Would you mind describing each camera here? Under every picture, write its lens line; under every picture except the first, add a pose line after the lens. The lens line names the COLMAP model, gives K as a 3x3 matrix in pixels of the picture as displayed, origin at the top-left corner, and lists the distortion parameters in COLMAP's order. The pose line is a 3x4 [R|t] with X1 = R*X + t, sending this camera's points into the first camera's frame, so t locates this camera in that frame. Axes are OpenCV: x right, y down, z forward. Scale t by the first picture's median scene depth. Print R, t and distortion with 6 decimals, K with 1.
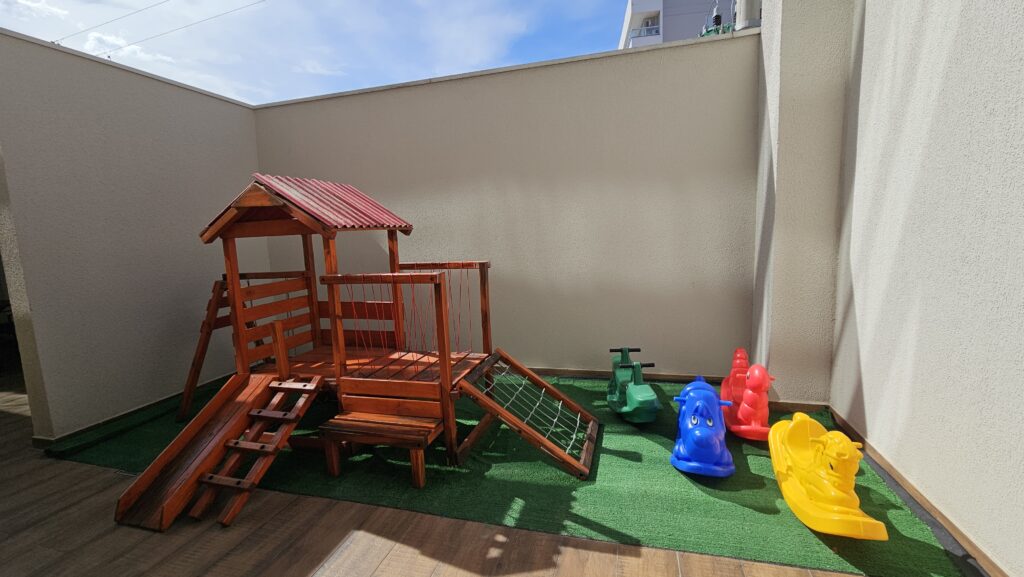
lens RADIAL K [[420.4, 0, 513.1], [0, 420.4, 287.4], [0, 0, 1]] dist [0.015263, 0.000159]
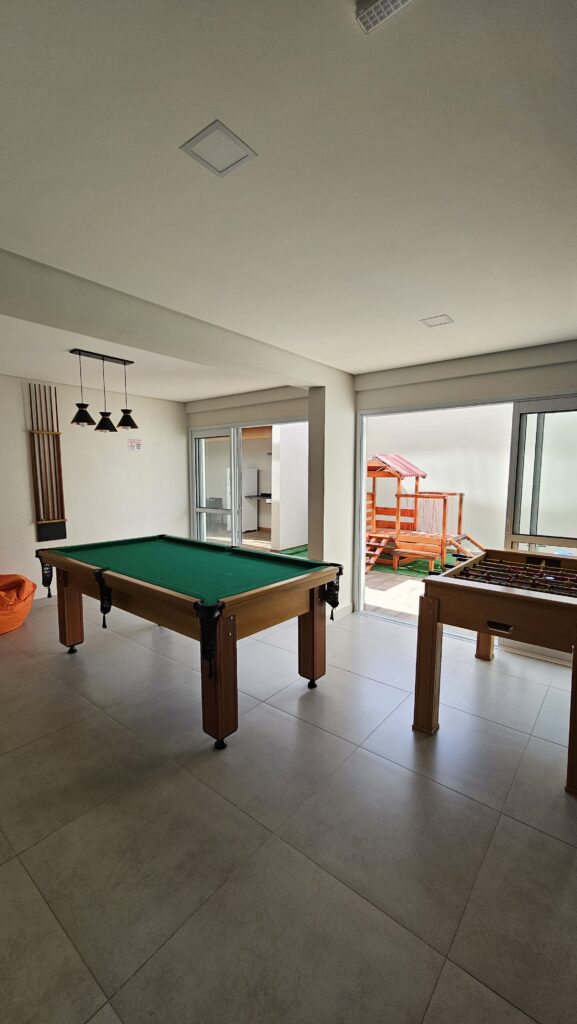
lens RADIAL K [[420.4, 0, 290.5], [0, 420.4, 514.6], [0, 0, 1]] dist [0.015263, 0.000159]
pose [[0.918960, 0.082295, -0.385668, -0.032915], [-0.089852, 0.995954, -0.001577, 0.134954], [0.383978, 0.036102, 0.922636, -1.362404]]
